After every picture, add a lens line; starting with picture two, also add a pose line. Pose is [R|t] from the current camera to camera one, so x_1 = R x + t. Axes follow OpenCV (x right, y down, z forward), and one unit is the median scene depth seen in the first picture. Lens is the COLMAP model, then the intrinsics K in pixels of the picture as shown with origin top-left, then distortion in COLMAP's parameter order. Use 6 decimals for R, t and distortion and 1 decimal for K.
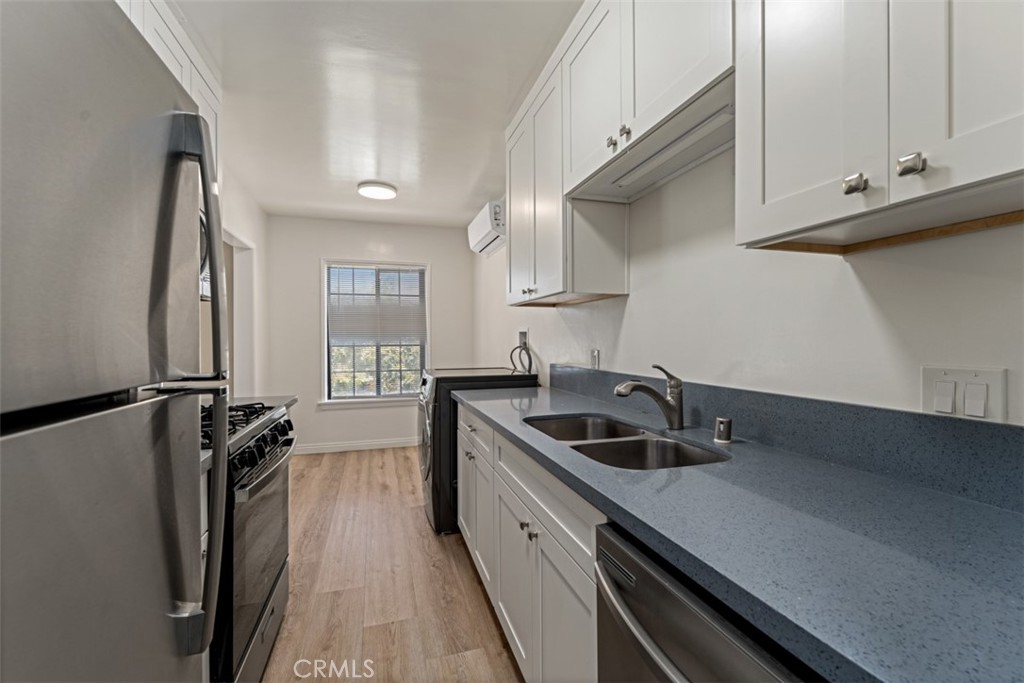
lens RADIAL K [[433.7, 0, 512.0], [0, 433.7, 341.5], [0, 0, 1]] dist [-0.000118, -0.000020]
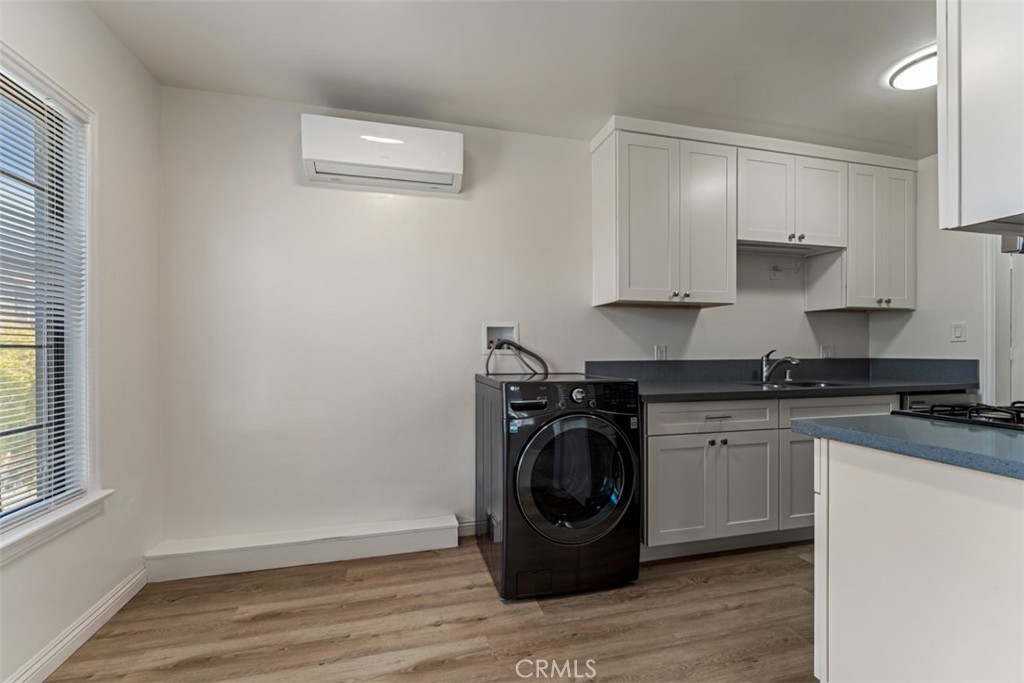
lens RADIAL K [[423.2, 0, 510.3], [0, 423.2, 351.7], [0, 0, 1]] dist [-0.000515, 0.000015]
pose [[0.040587, -0.000100, 0.999176, -1.115009], [0.007043, 0.999975, -0.000186, 0.036268], [-0.999151, 0.007044, 0.040586, 1.414877]]
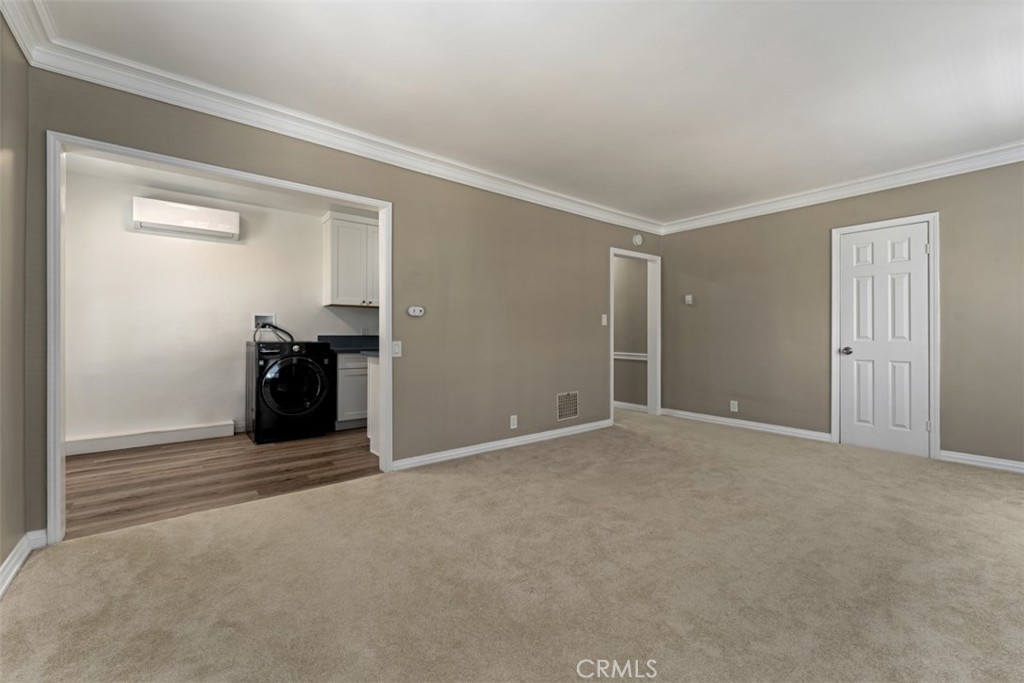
lens RADIAL K [[414.4, 0, 510.6], [0, 414.4, 333.7], [0, 0, 1]] dist [0.000334, 0.000109]
pose [[-0.360831, 0.005259, 0.932616, -2.359596], [0.000844, 0.999986, -0.005312, 0.069949], [-0.932631, -0.001129, -0.360830, 1.077197]]
